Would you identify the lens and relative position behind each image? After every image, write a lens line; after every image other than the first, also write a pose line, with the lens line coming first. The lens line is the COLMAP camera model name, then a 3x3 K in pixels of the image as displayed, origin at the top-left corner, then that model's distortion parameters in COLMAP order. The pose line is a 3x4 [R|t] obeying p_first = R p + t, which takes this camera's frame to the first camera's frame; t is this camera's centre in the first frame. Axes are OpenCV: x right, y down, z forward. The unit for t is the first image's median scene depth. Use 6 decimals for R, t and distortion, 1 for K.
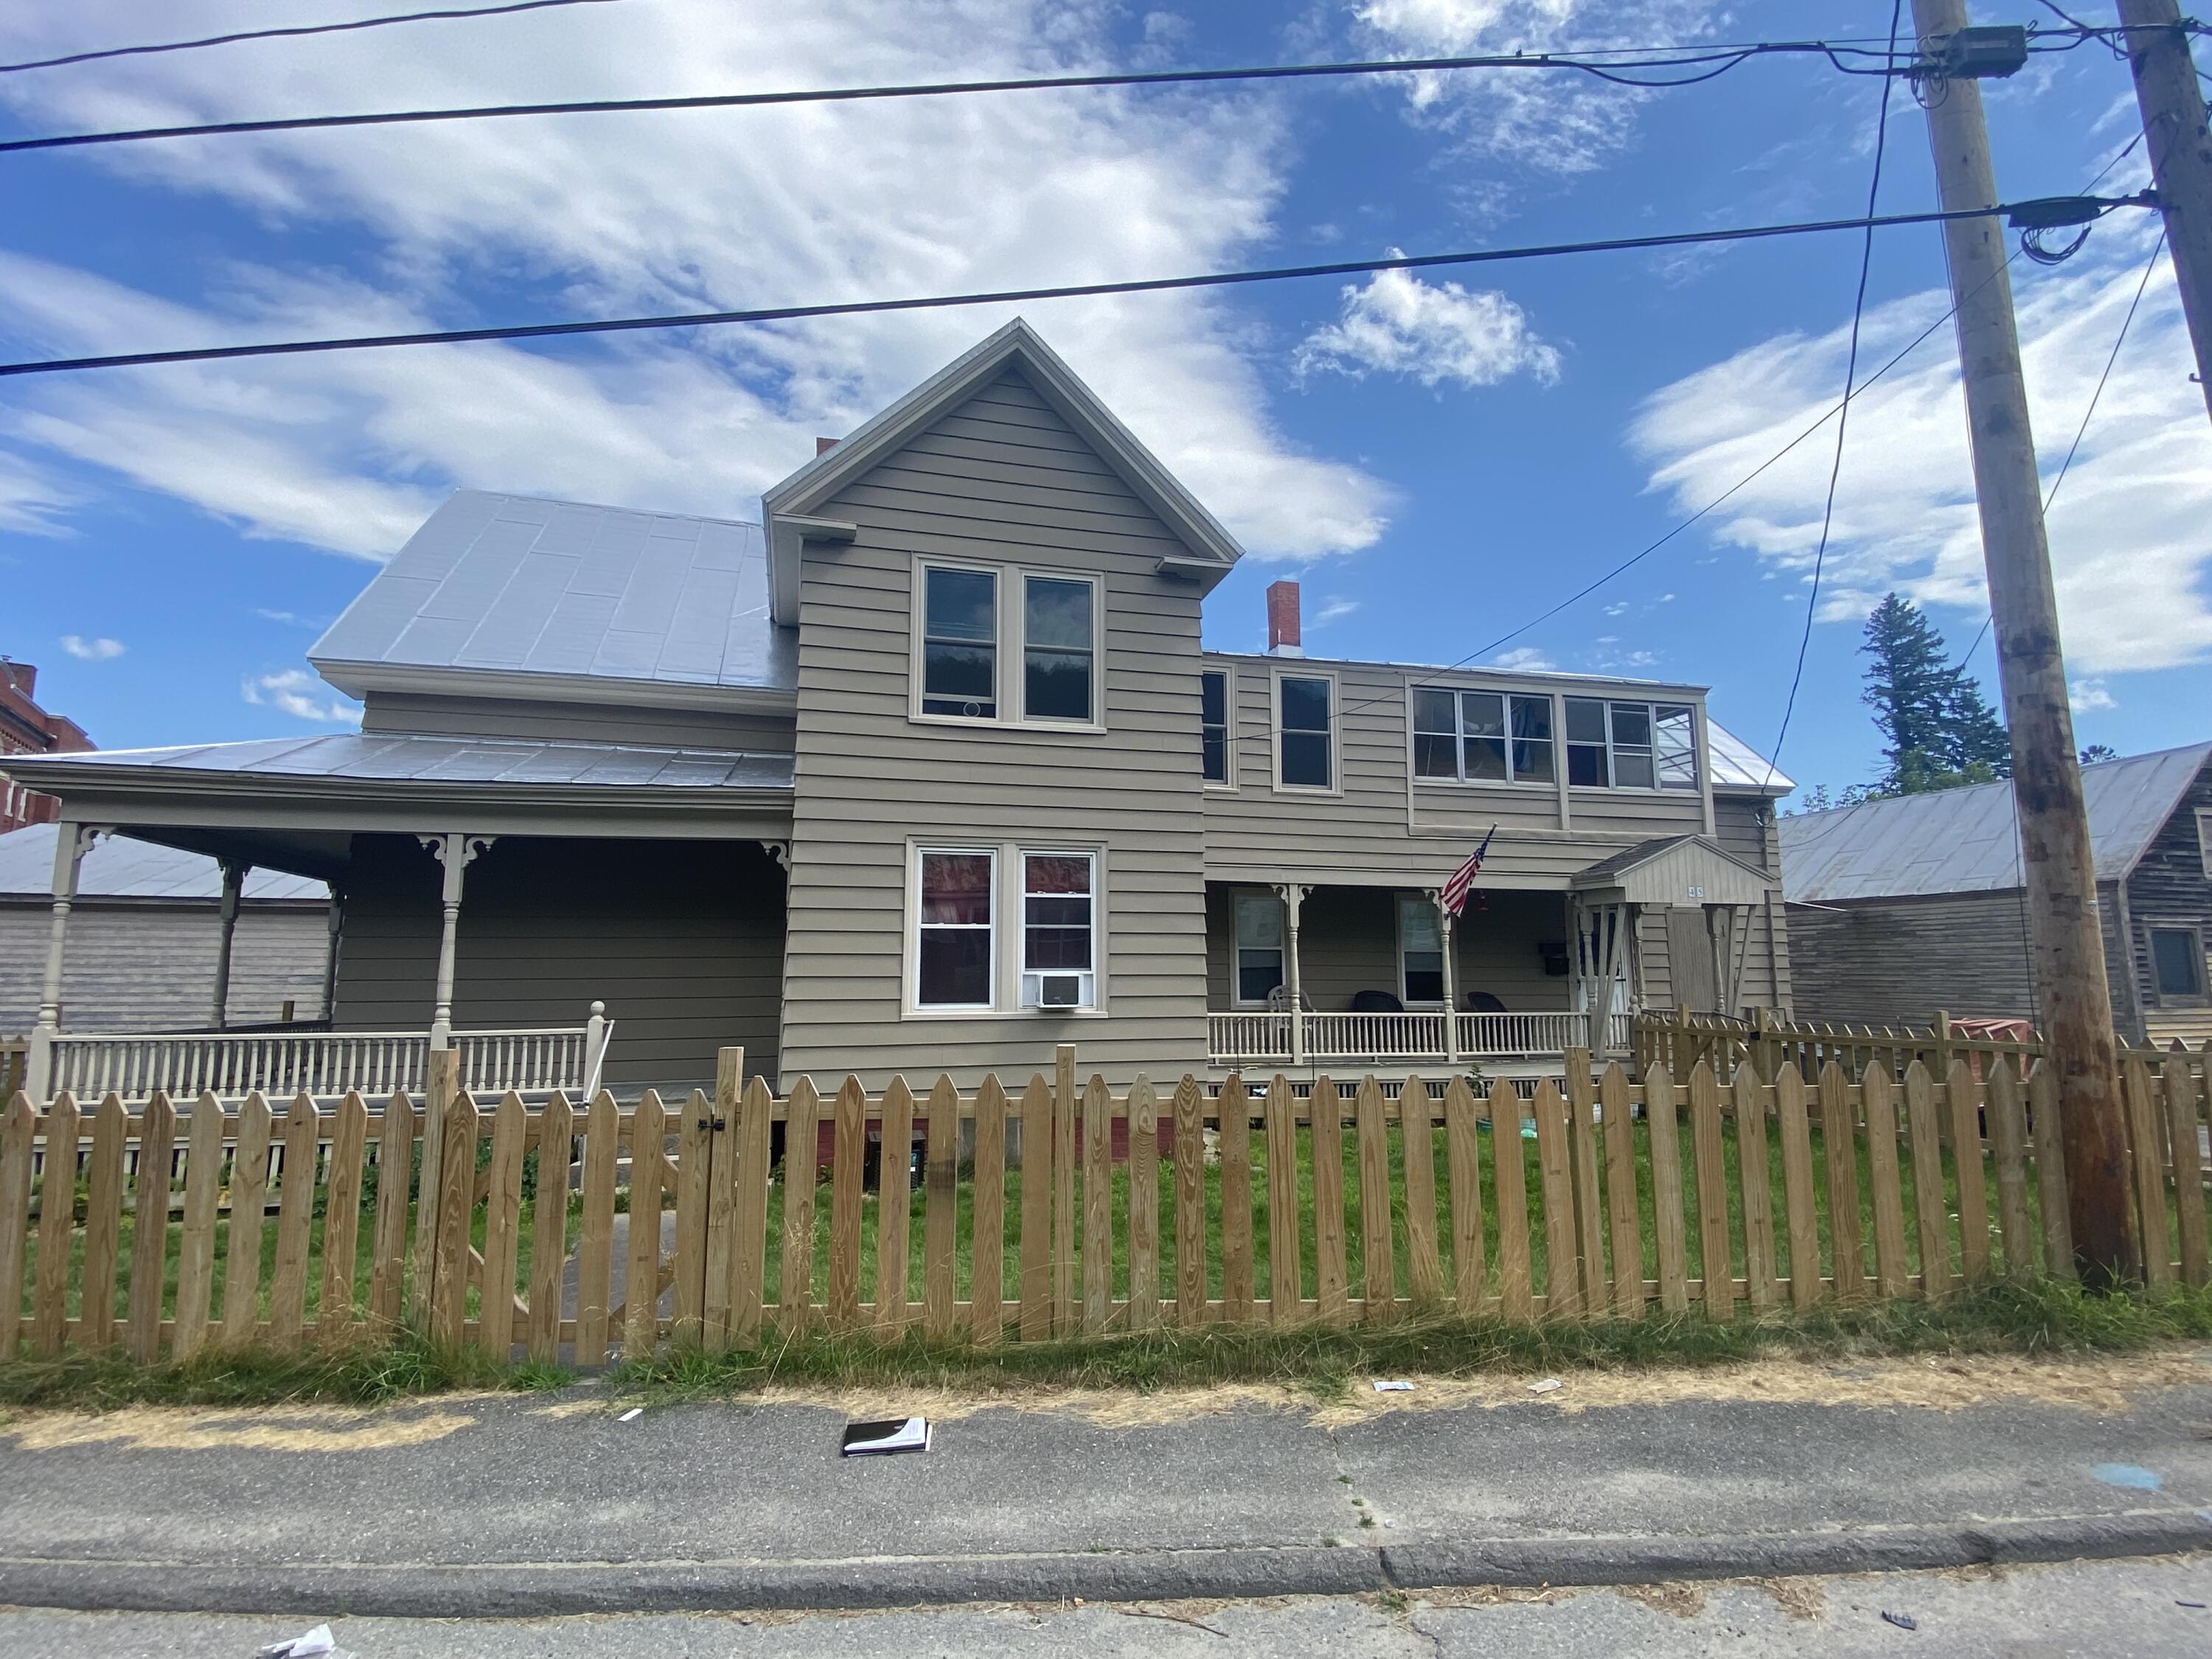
lens RADIAL K [[1072.0, 0, 1154.3], [0, 1072.0, 813.4], [0, 0, 1]] dist [0.061630, -0.059794]
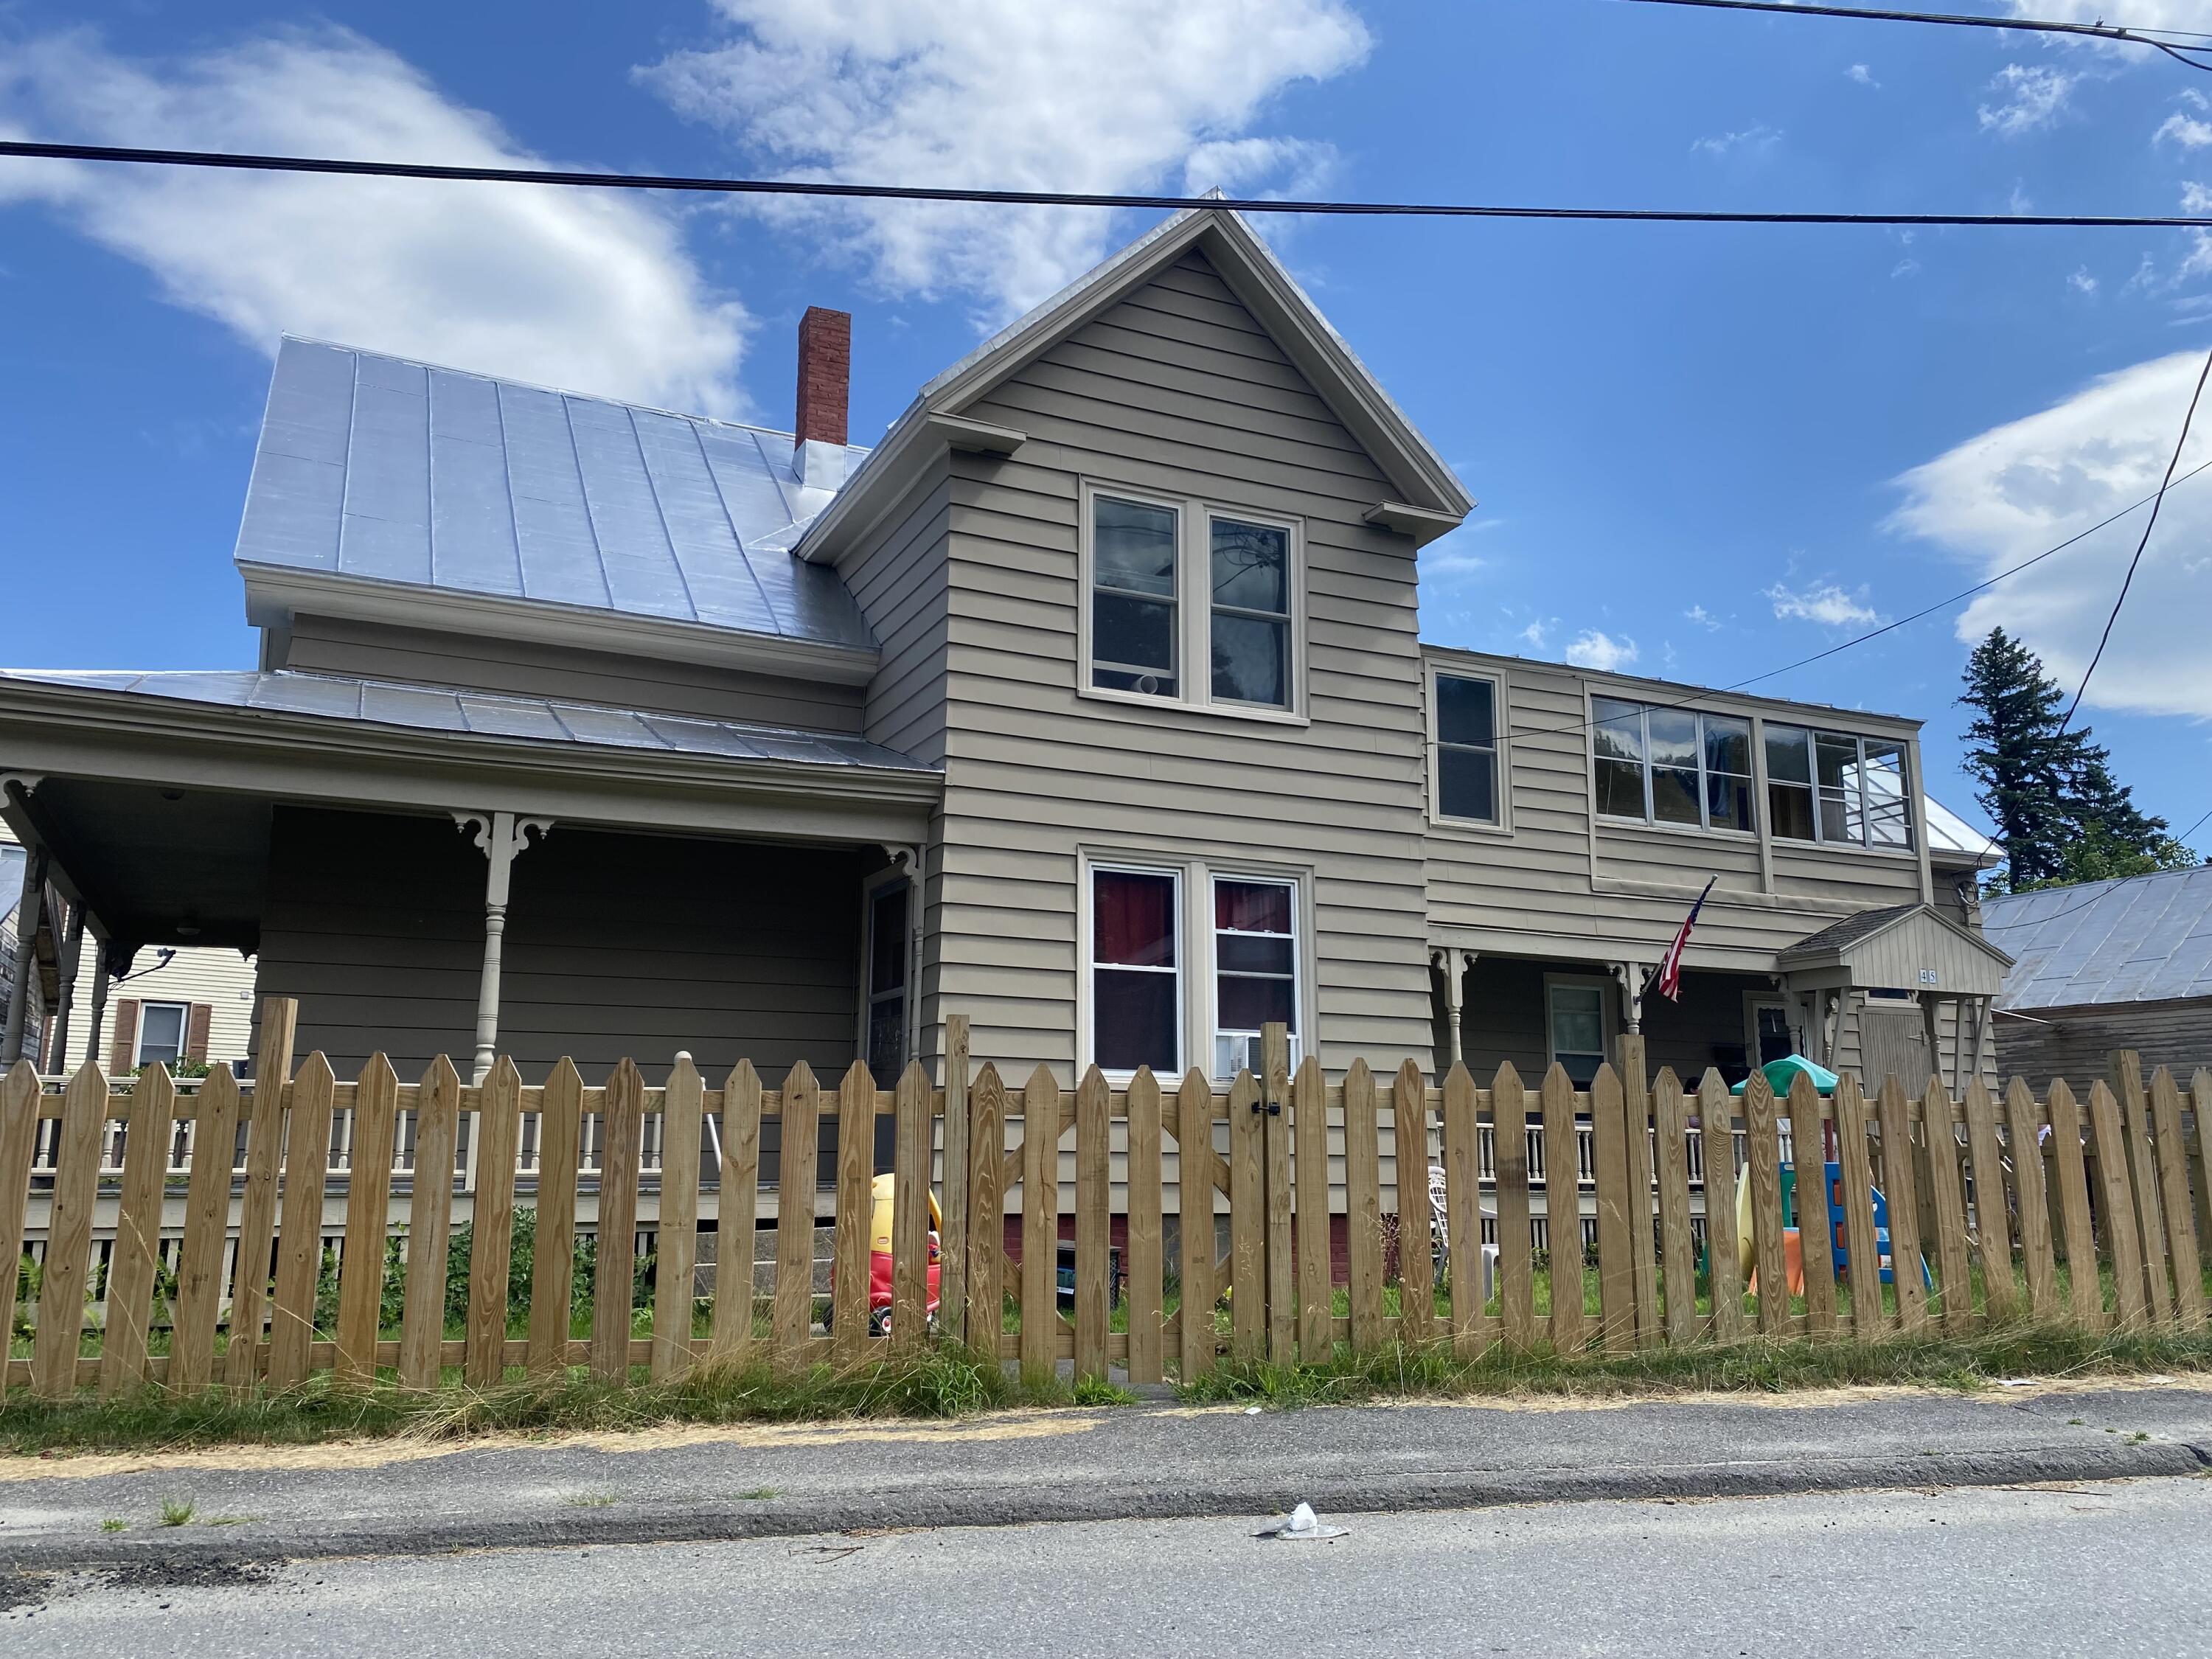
lens RADIAL K [[1710.7, 0, 1106.0], [0, 1710.7, 829.5], [0, 0, 1]] dist [0.052833, -0.056168]
pose [[0.985598, 0.040696, 0.164134, -0.373151], [-0.031858, 0.997916, -0.056121, 0.069928], [-0.166075, 0.050084, 0.984840, -0.169106]]
